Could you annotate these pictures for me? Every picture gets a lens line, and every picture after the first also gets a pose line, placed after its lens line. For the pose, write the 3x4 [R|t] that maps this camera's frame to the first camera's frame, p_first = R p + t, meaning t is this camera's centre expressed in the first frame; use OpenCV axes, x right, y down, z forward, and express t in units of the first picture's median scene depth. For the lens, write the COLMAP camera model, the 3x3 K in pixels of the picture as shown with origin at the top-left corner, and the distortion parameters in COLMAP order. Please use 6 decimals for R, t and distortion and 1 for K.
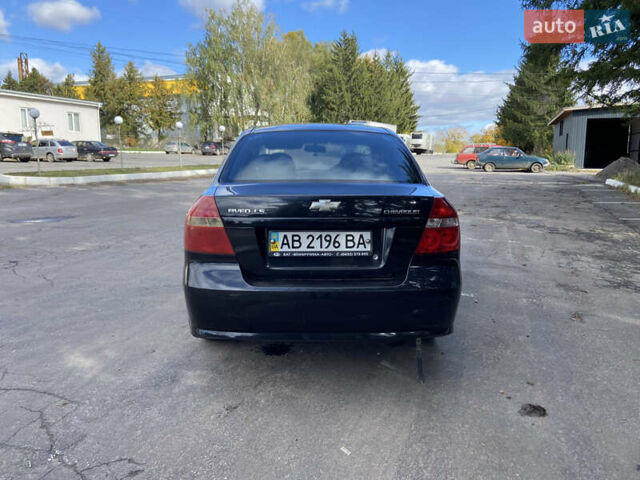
lens RADIAL K [[479.0, 0, 322.1], [0, 479.0, 239.8], [0, 0, 1]] dist [0.107294, -0.132694]
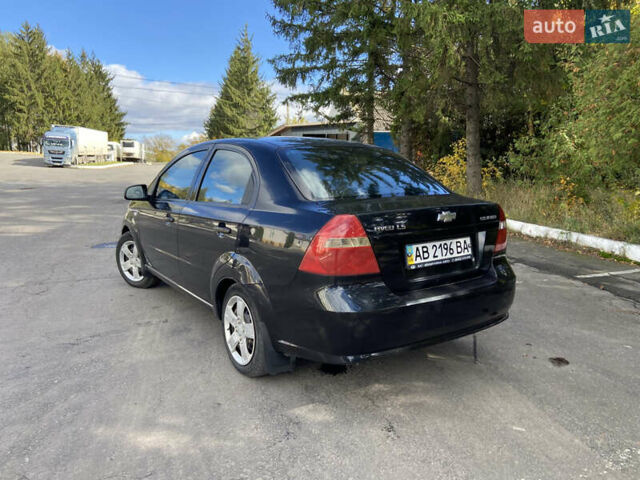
lens RADIAL K [[479.0, 0, 322.1], [0, 479.0, 239.8], [0, 0, 1]] dist [0.107294, -0.132694]
pose [[0.836783, -0.092981, 0.539581, -0.692210], [0.103097, 0.994605, 0.011509, -0.051052], [-0.537740, 0.045998, 0.841855, 0.198706]]
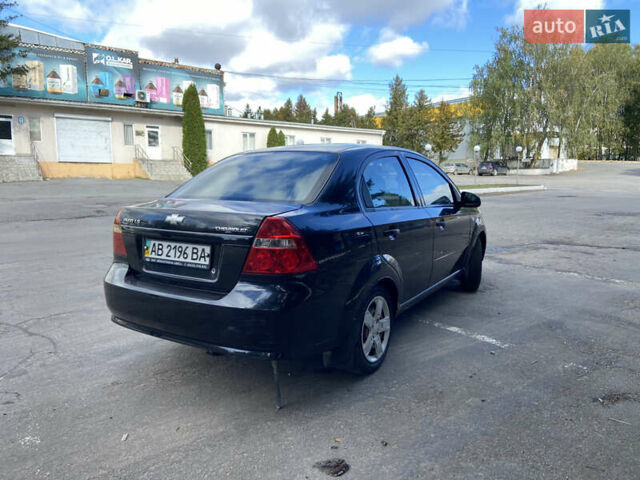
lens RADIAL K [[479.0, 0, 322.1], [0, 479.0, 239.8], [0, 0, 1]] dist [0.107294, -0.132694]
pose [[0.830386, 0.070794, -0.552672, 0.769407], [-0.093927, 0.995486, -0.013608, -0.034702], [0.549214, 0.063211, 0.833288, 0.214411]]
